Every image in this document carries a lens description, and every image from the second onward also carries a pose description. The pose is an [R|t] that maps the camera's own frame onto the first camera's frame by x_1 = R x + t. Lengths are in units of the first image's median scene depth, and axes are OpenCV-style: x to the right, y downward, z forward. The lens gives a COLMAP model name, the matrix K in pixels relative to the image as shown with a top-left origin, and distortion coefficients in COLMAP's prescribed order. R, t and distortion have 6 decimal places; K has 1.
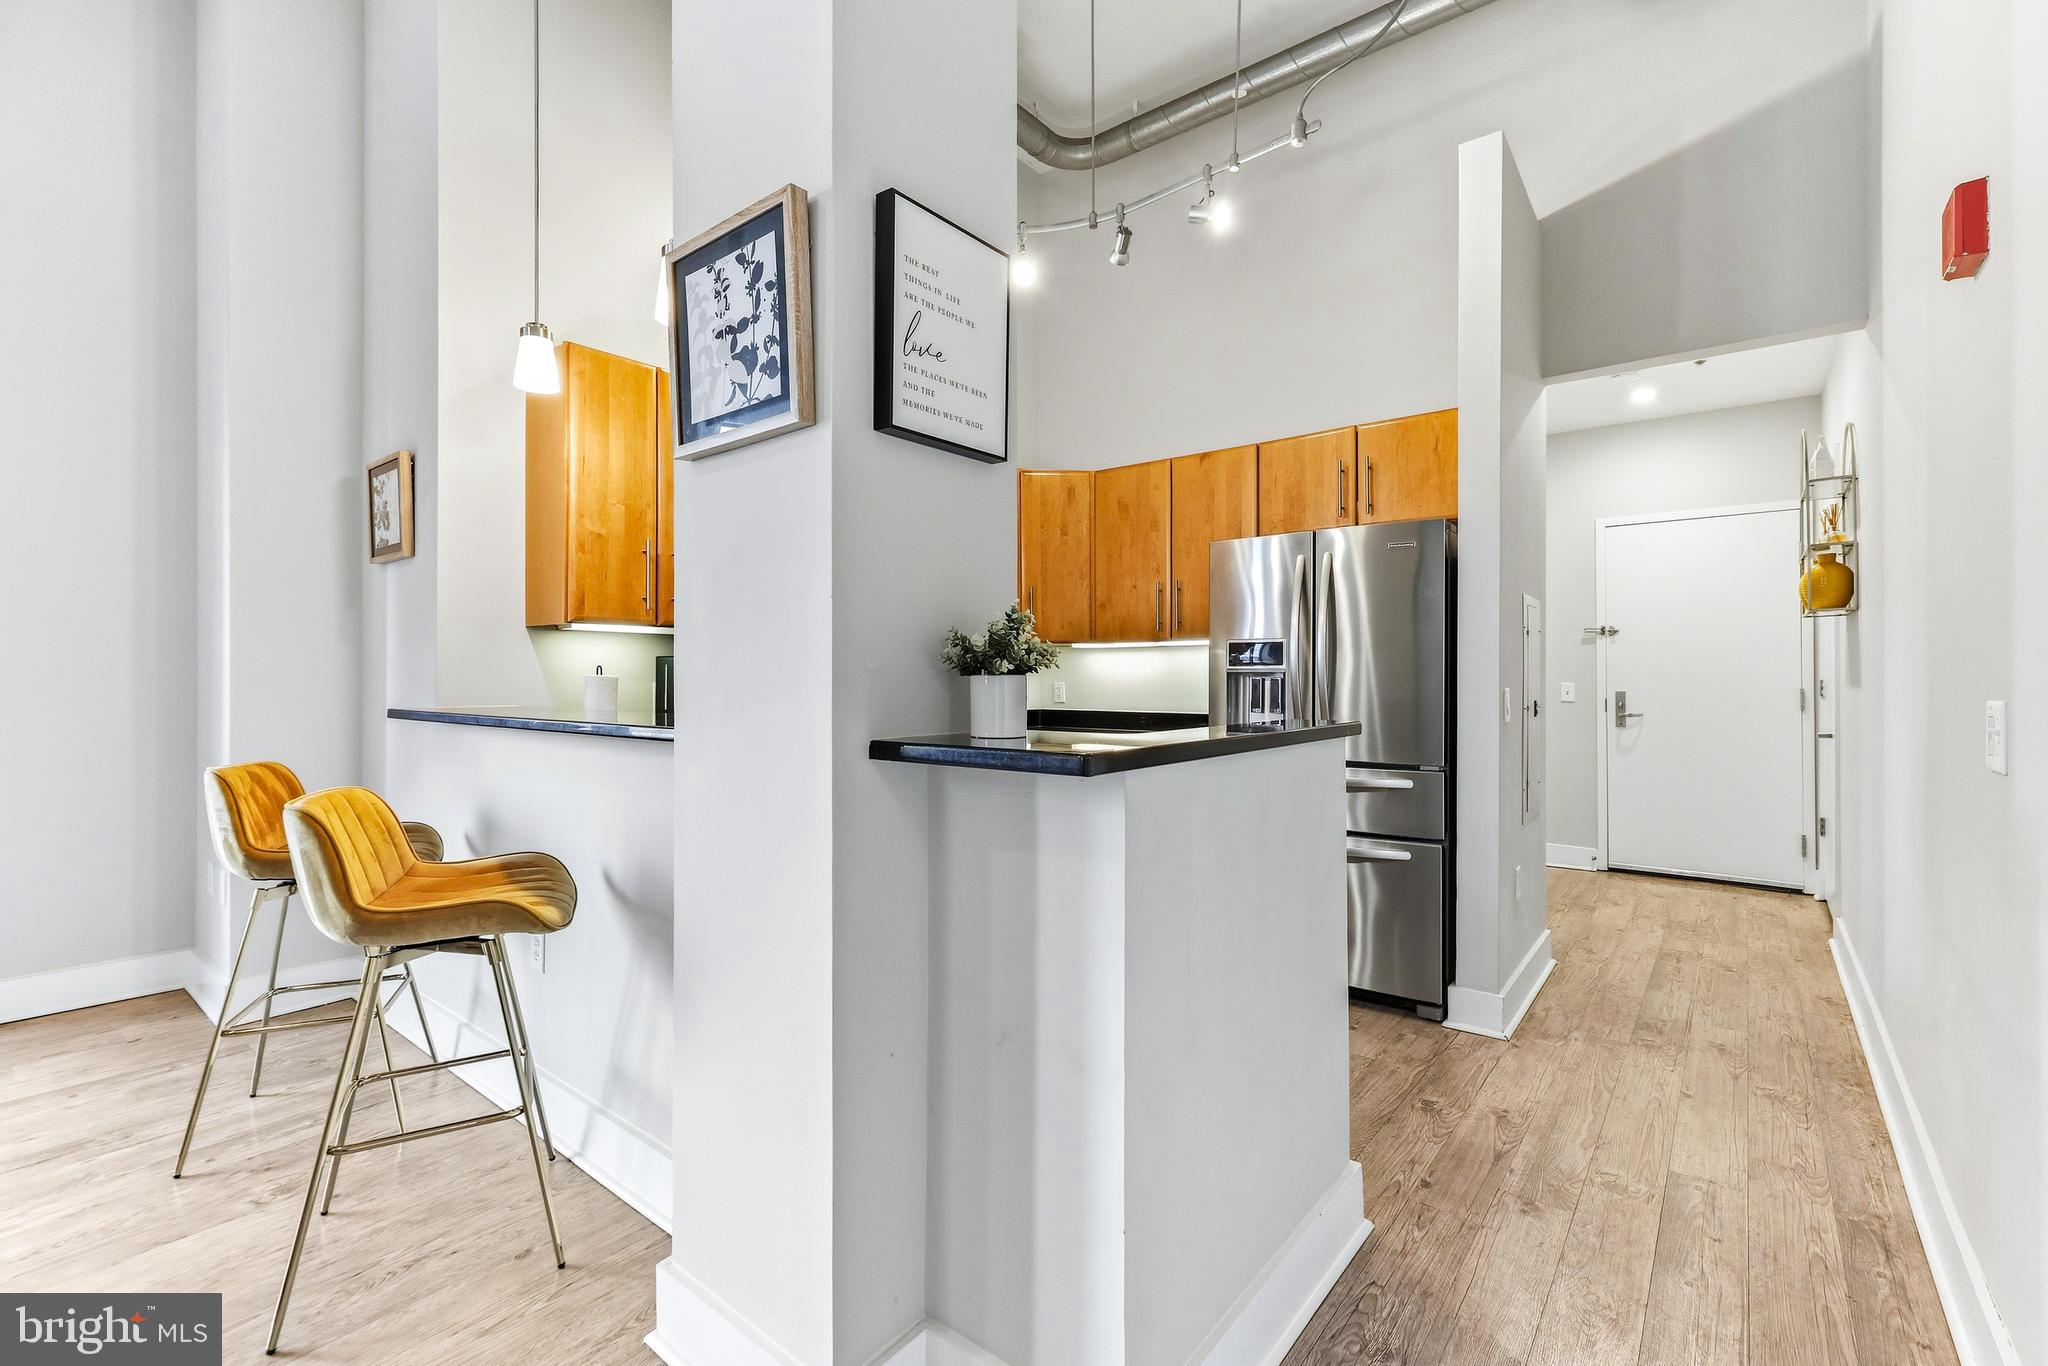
lens RADIAL K [[868.5, 0, 1028.3], [0, 868.5, 675.4], [0, 0, 1]] dist [0.001009, 0.000474]
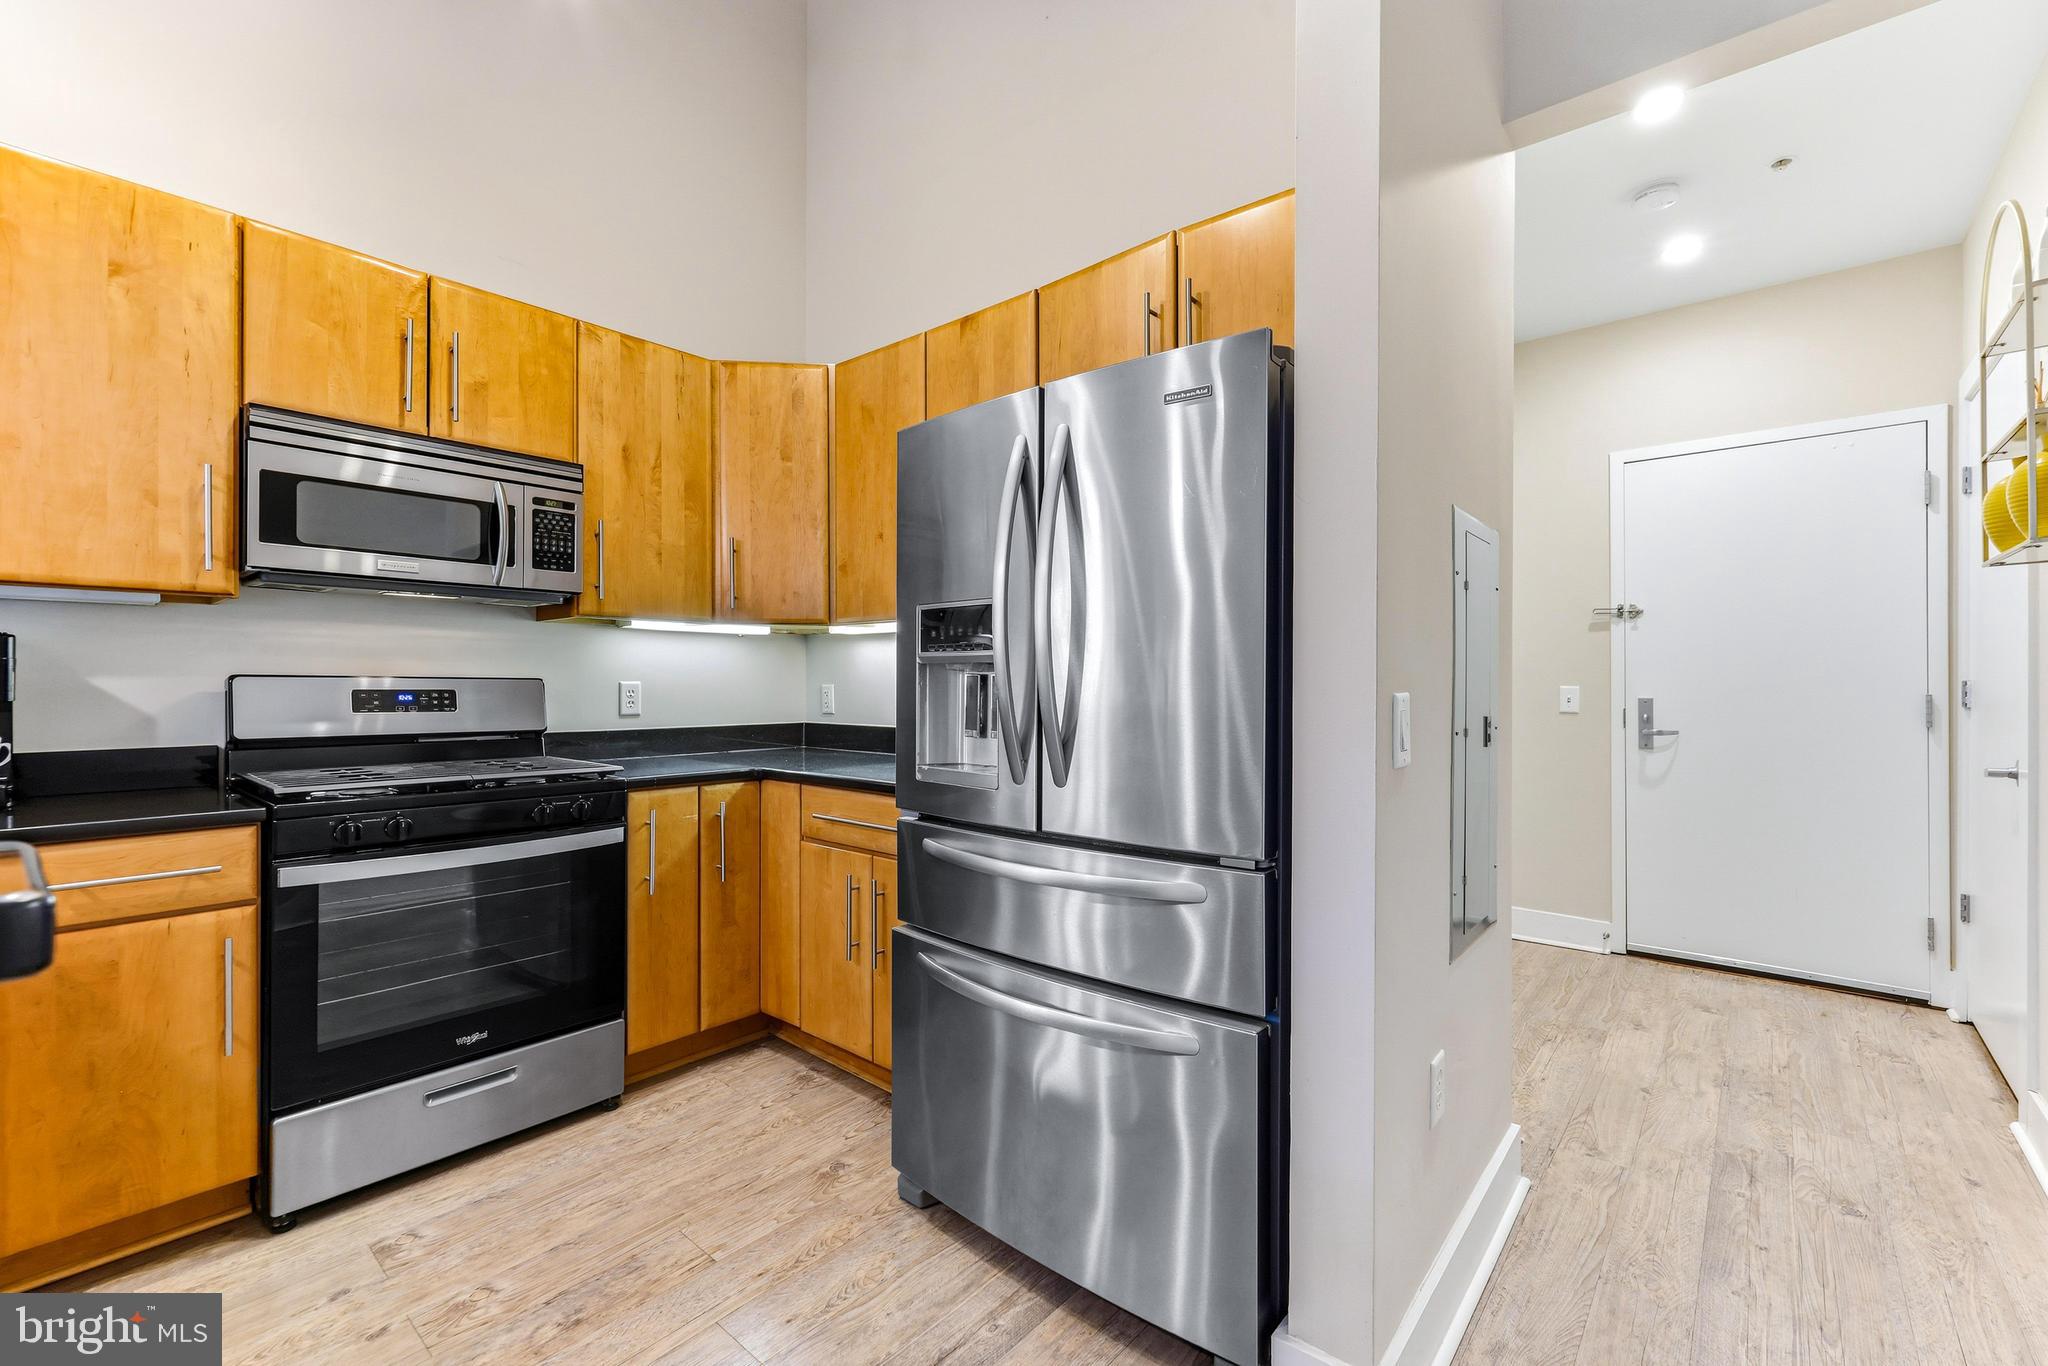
lens RADIAL K [[868.5, 0, 1014.4], [0, 868.5, 683.1], [0, 0, 1]] dist [0.001009, 0.000474]
pose [[0.999615, 0.000350, -0.027741, 0.232979], [-0.000261, 0.999995, 0.003197, 0.005250], [0.027742, -0.003189, 0.999610, 0.345976]]
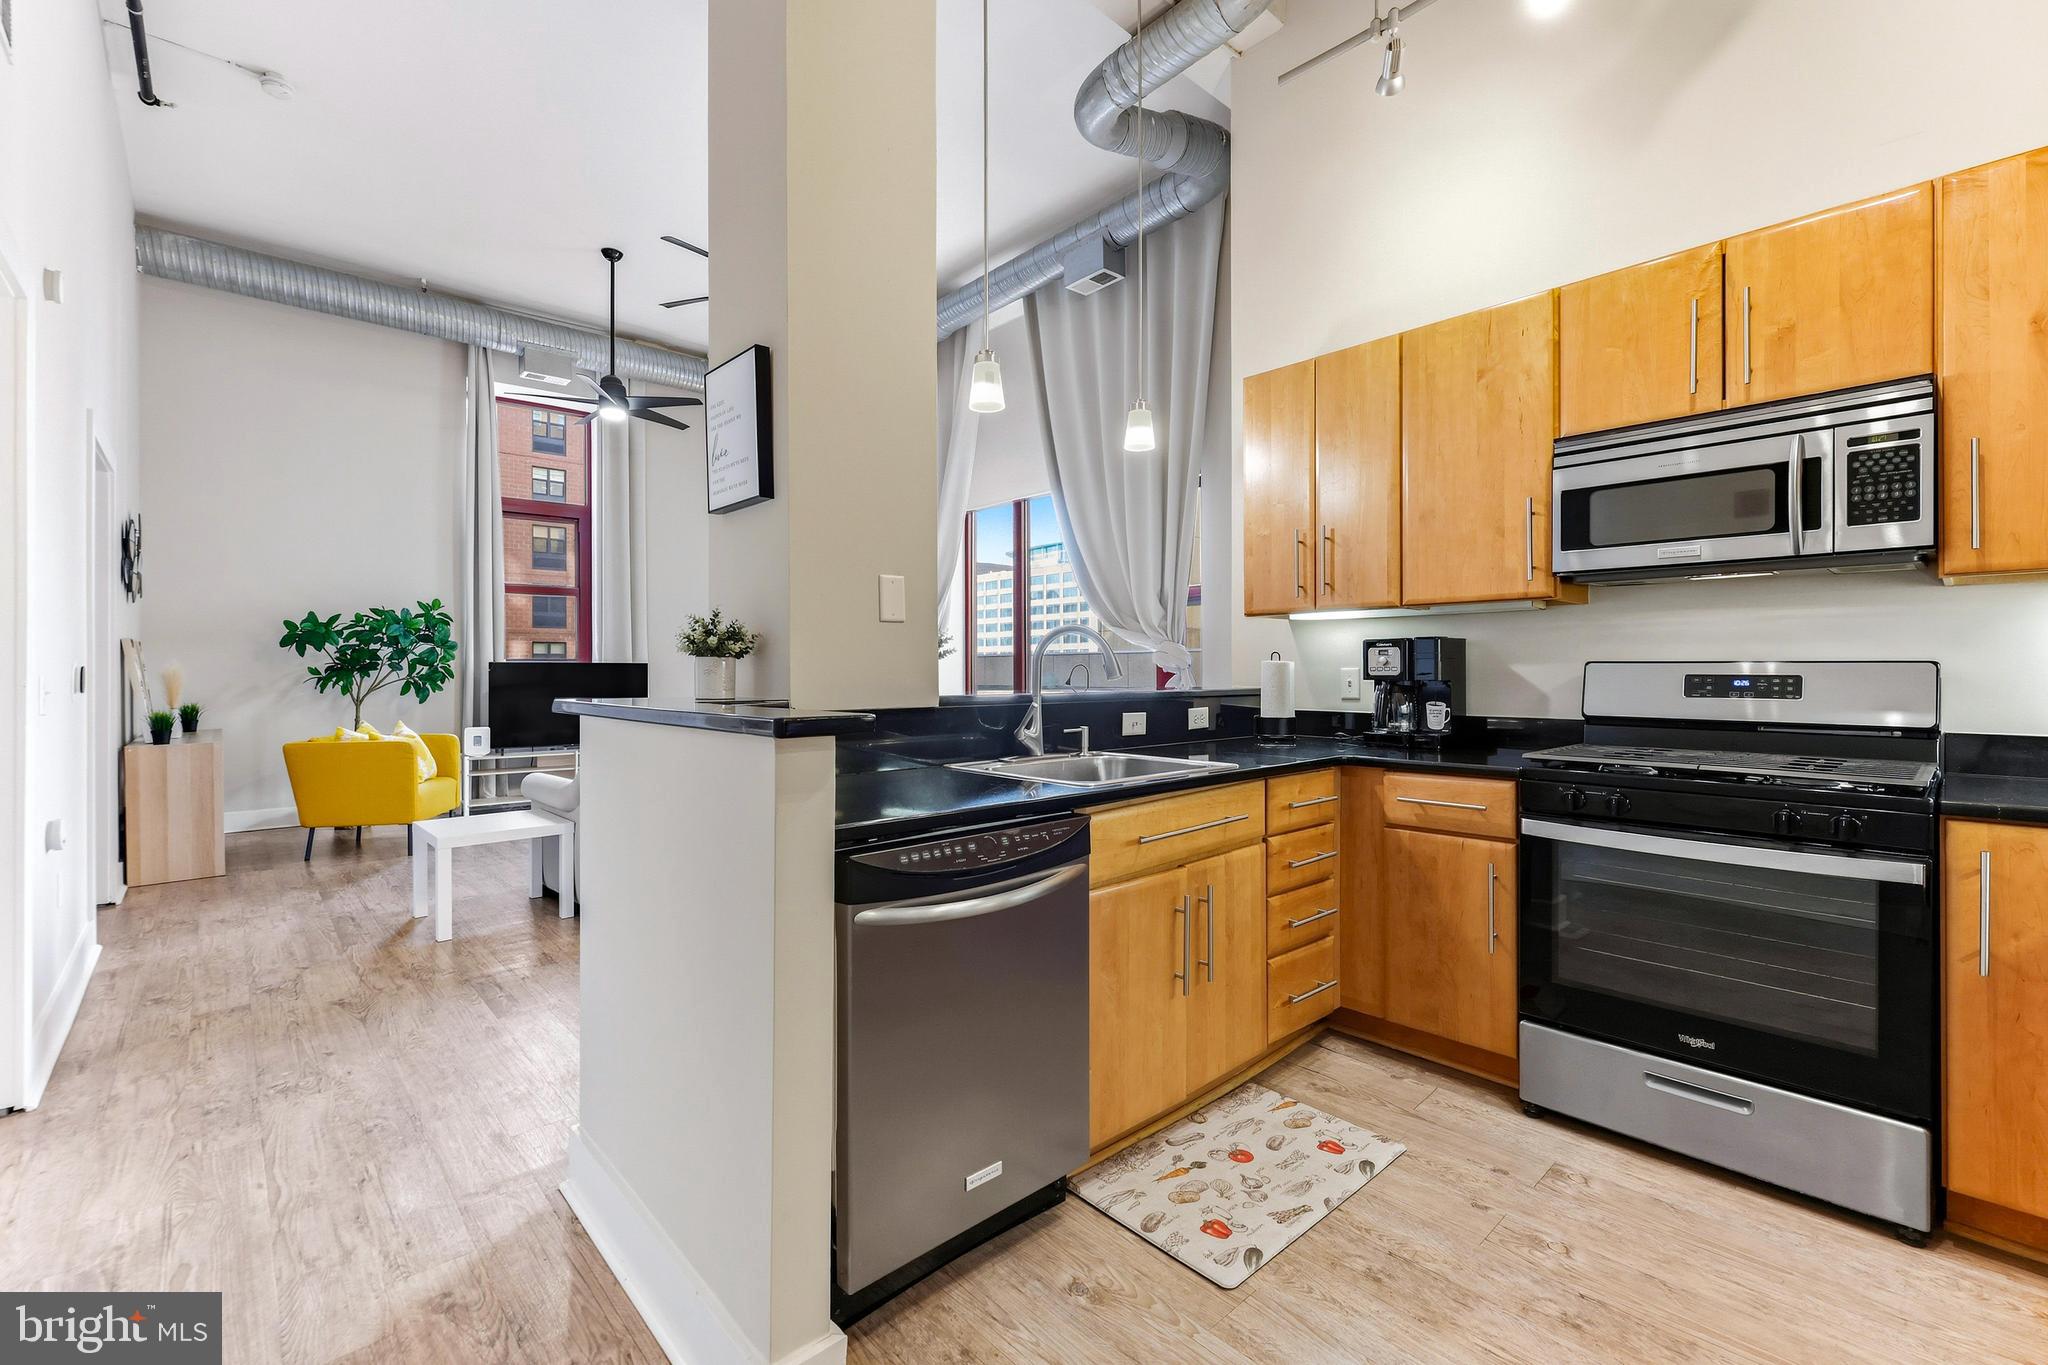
lens RADIAL K [[868.5, 0, 1021.8], [0, 868.5, 671.9], [0, 0, 1]] dist [0.001009, 0.000474]
pose [[-0.139160, -0.000038, -0.990270, 0.417082], [0.004787, 0.999988, -0.000711, 0.007827], [0.990258, -0.004839, -0.139159, 0.528285]]
